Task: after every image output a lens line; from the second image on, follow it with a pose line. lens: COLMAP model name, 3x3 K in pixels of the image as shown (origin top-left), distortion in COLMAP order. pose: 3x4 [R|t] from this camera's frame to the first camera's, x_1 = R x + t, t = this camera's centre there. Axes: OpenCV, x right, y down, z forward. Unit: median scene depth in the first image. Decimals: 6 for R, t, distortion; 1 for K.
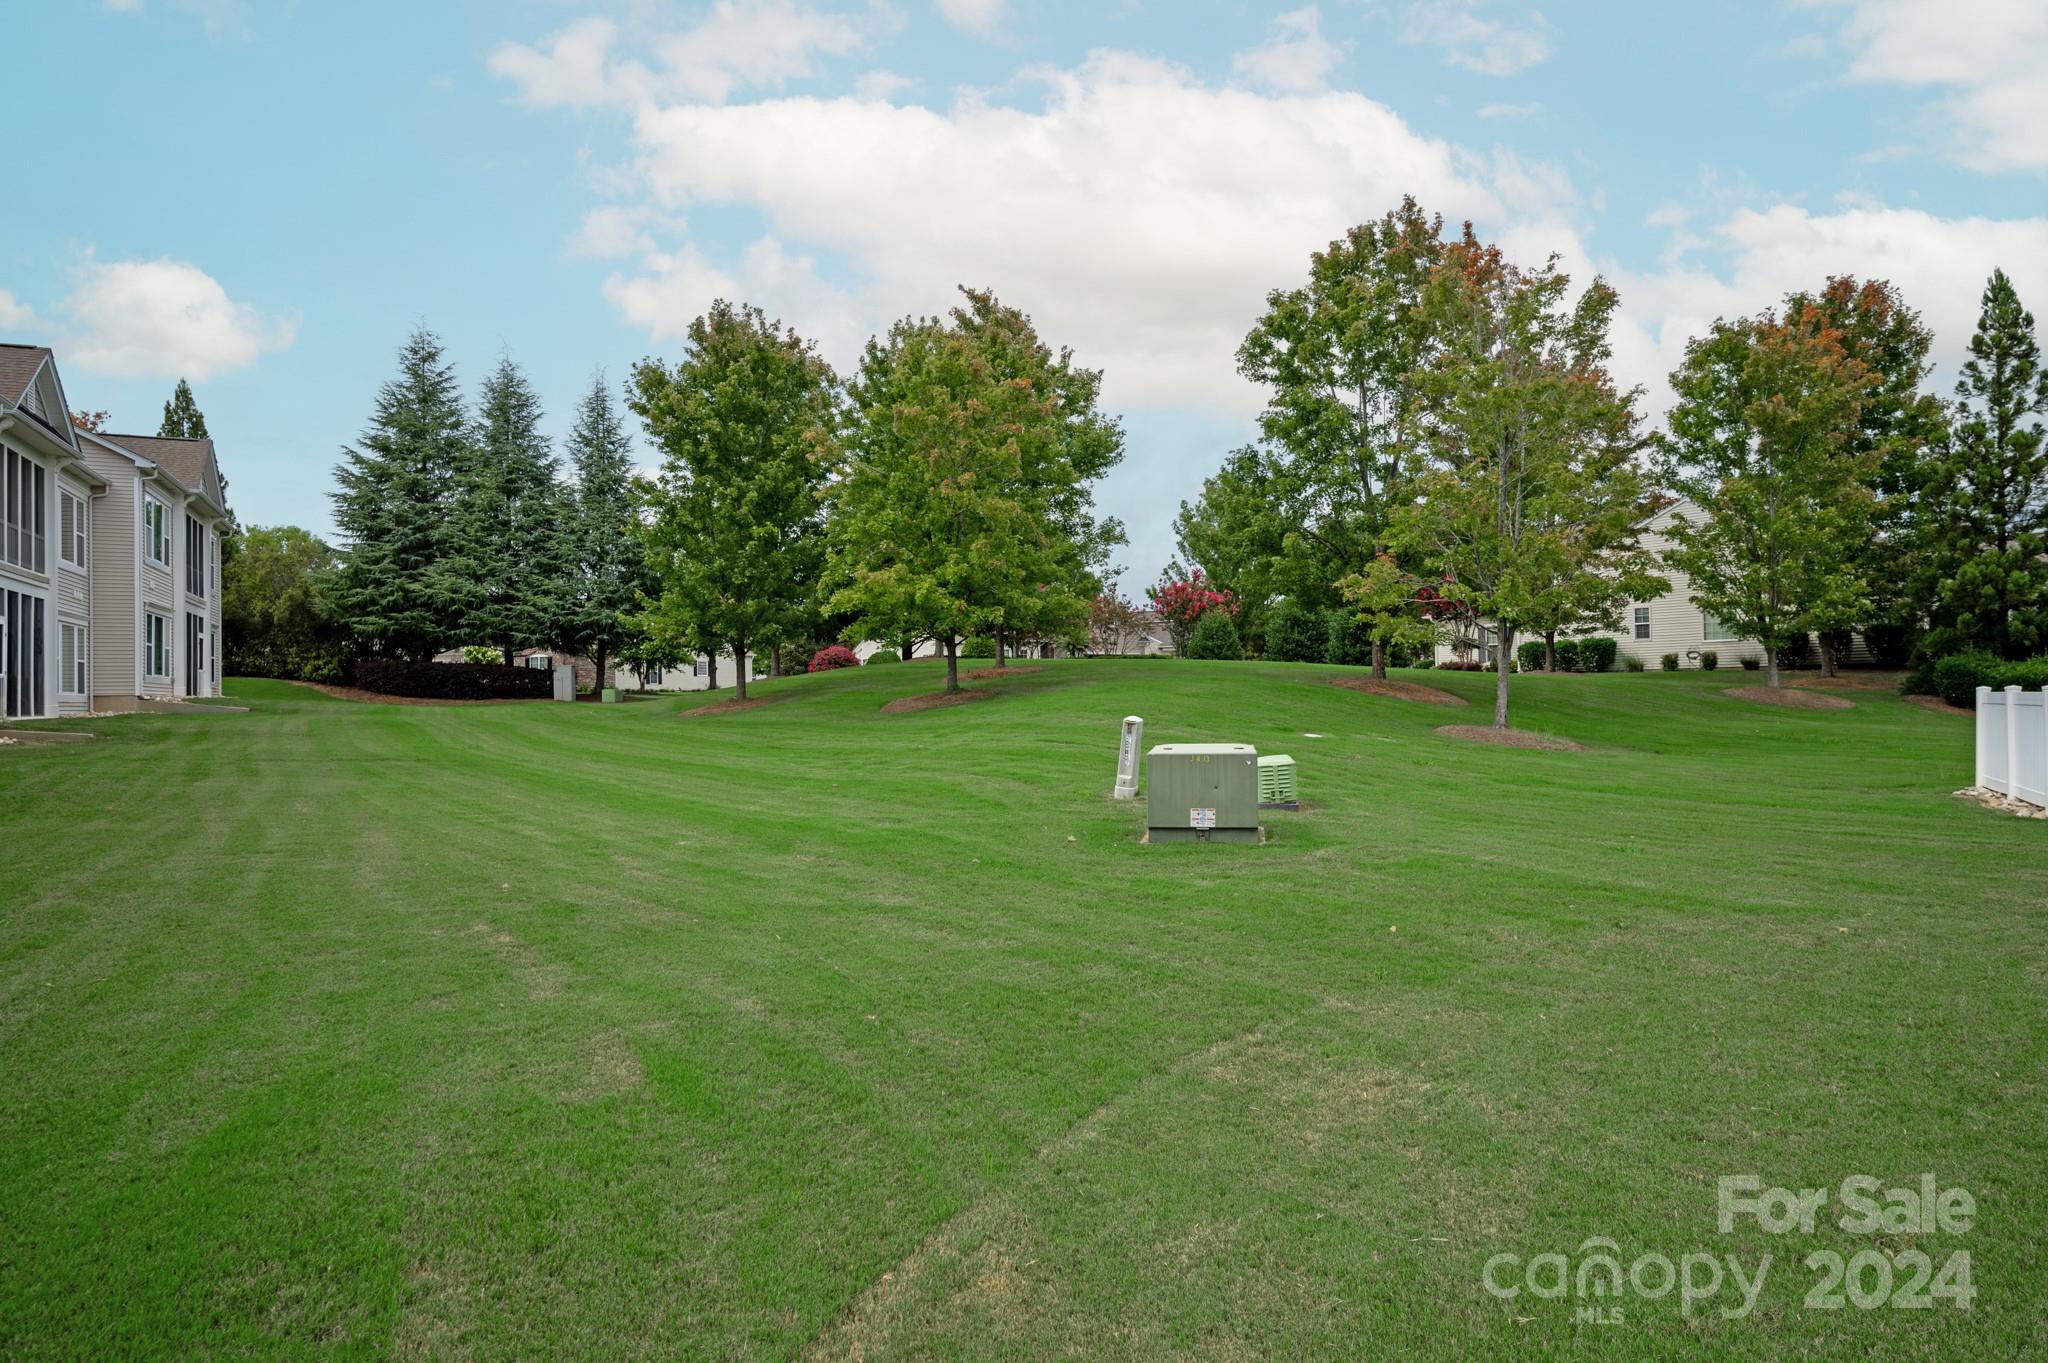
lens RADIAL K [[1170.5, 0, 1024.0], [0, 1170.5, 681.5], [0, 0, 1]] dist [-0.001745, -0.000655]
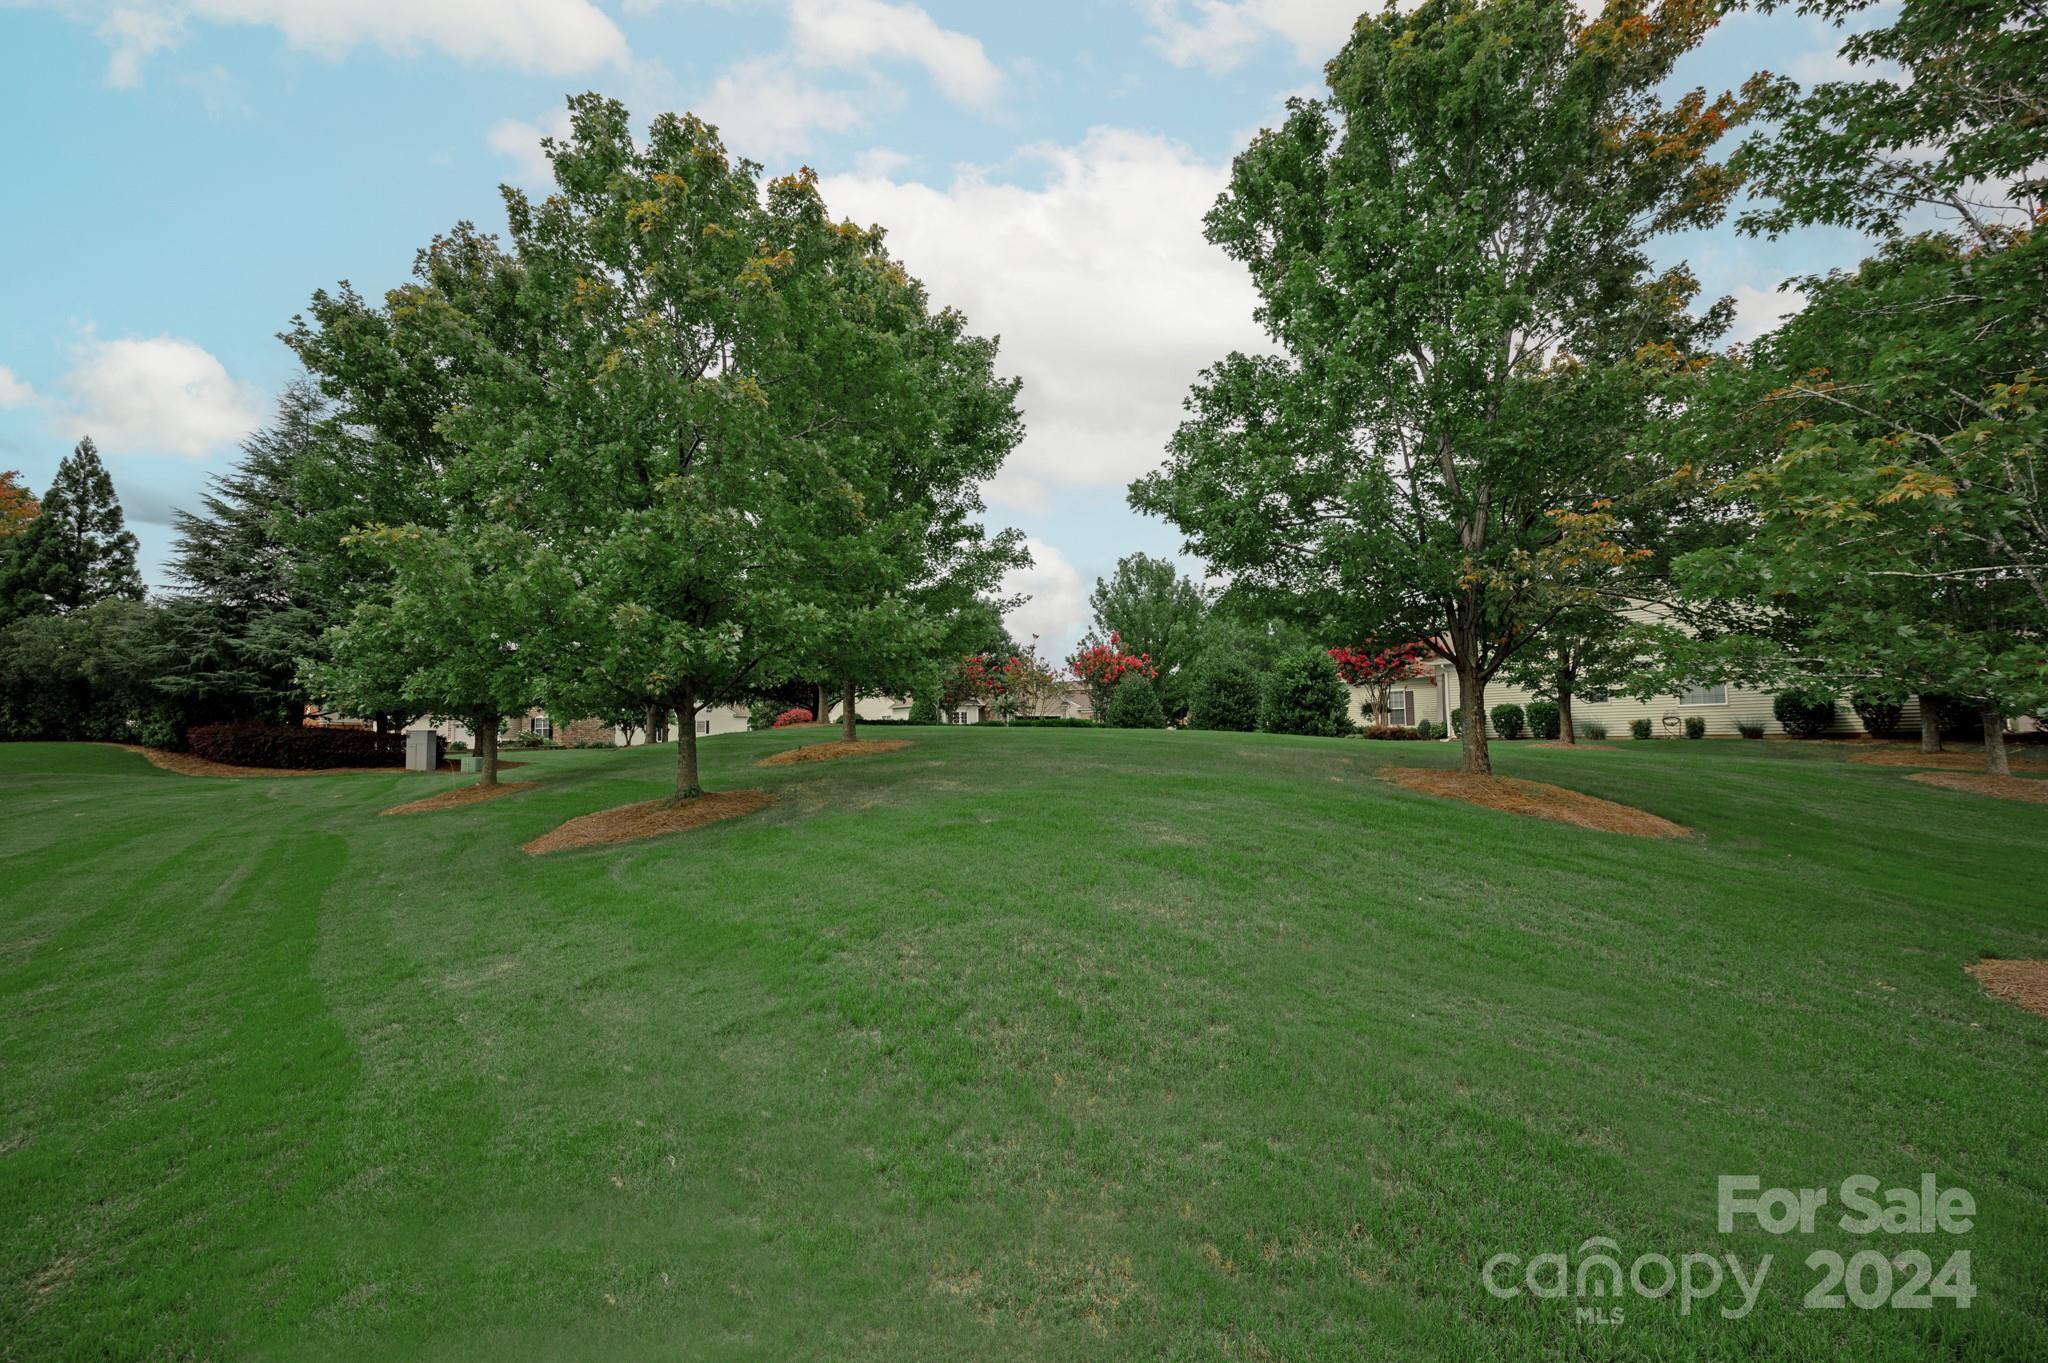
lens RADIAL K [[812.2, 0, 1024.0], [0, 812.2, 681.5], [0, 0, 1]] dist [0.000430, 0.000045]
pose [[0.998841, 0.002717, 0.048057, 0.041689], [0.000369, 0.997944, -0.064094, -0.011681], [-0.048132, 0.064038, 0.996786, 0.357098]]
